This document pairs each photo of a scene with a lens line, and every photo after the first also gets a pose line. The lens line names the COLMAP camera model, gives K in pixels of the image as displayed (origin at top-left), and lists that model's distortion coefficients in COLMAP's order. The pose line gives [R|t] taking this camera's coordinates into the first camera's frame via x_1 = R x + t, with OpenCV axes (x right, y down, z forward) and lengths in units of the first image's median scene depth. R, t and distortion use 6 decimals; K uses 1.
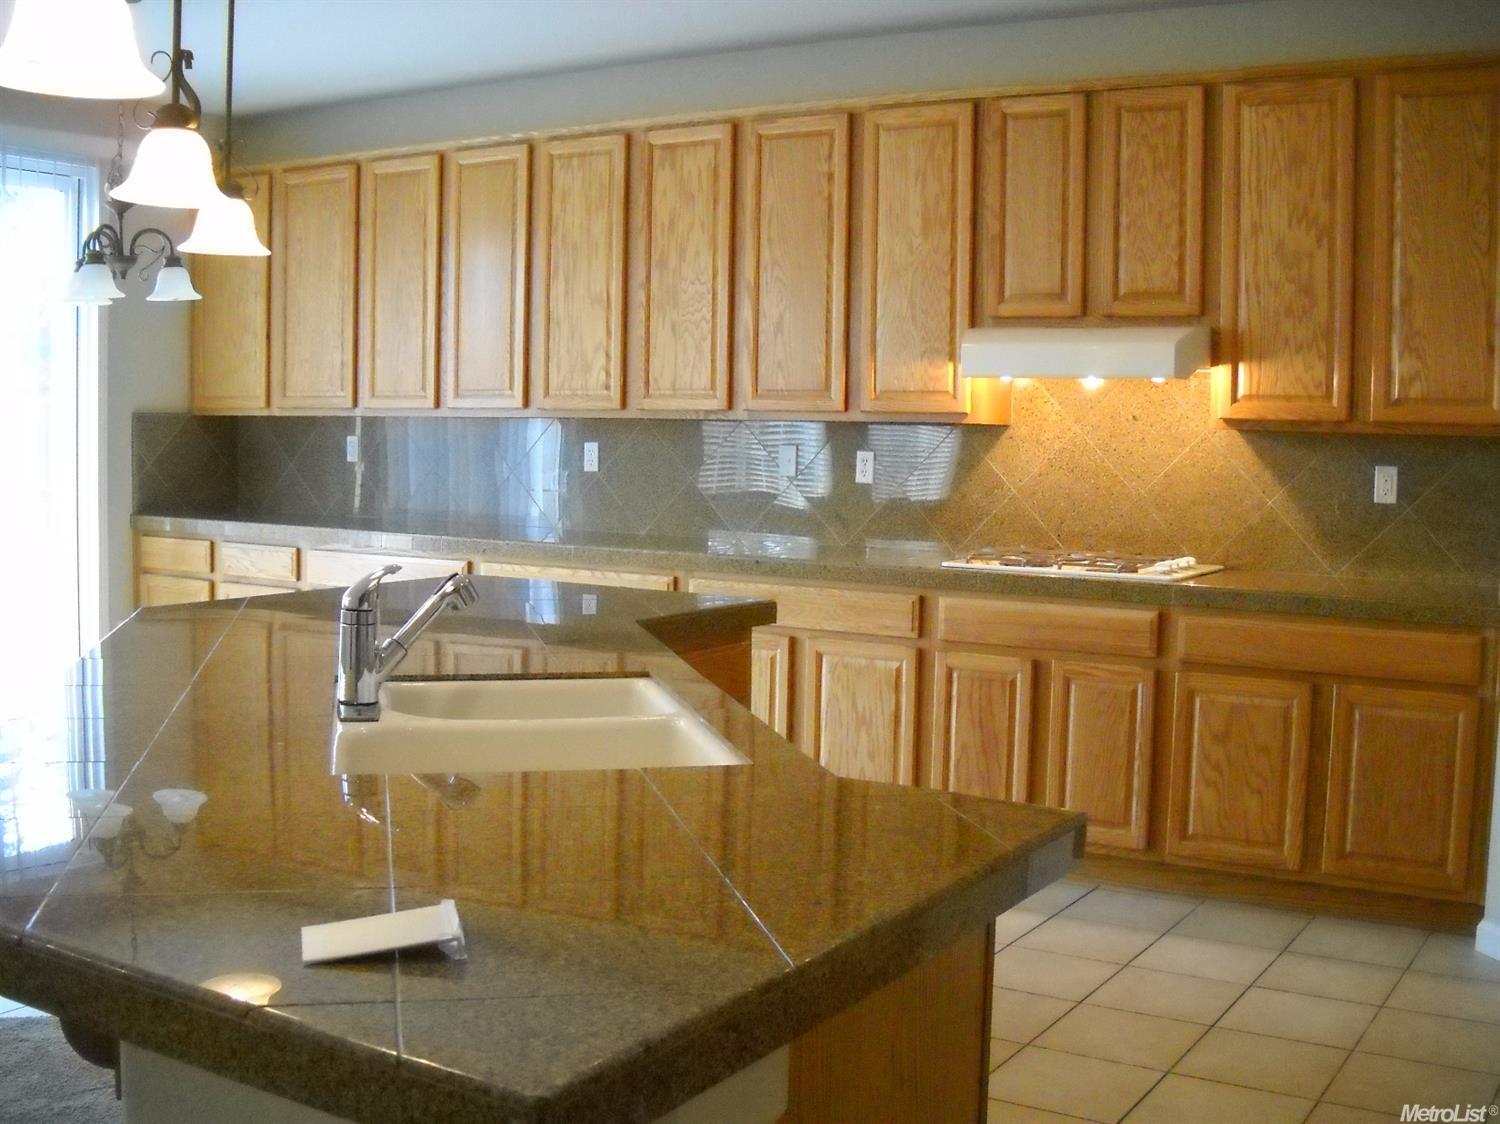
lens RADIAL K [[1704.4, 0, 748.7], [0, 1704.4, 568.6], [0, 0, 1]] dist [-0.209404, 0.000000]
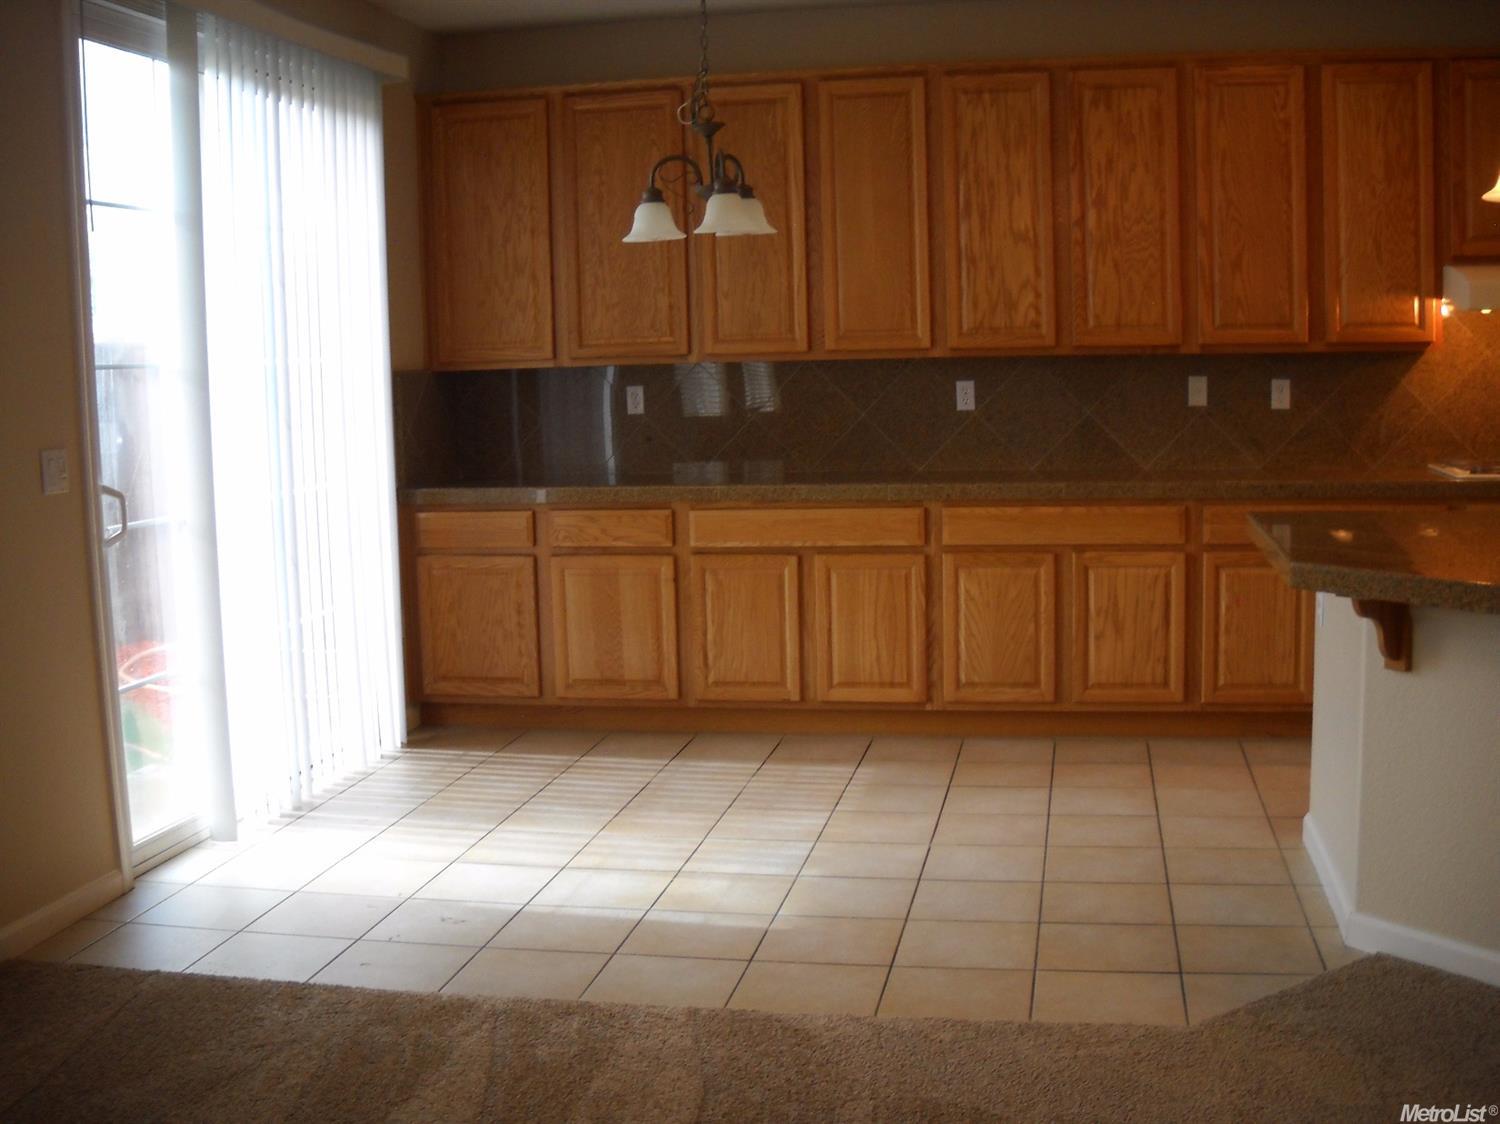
lens RADIAL K [[1704.4, 0, 757.9], [0, 1704.4, 547.7], [0, 0, 1]] dist [-0.209404, 0.000000]
pose [[0.931799, -0.081429, 0.353723, -0.603014], [0.071506, 0.996595, 0.041057, -0.028888], [-0.355861, -0.012964, 0.934449, 0.128402]]
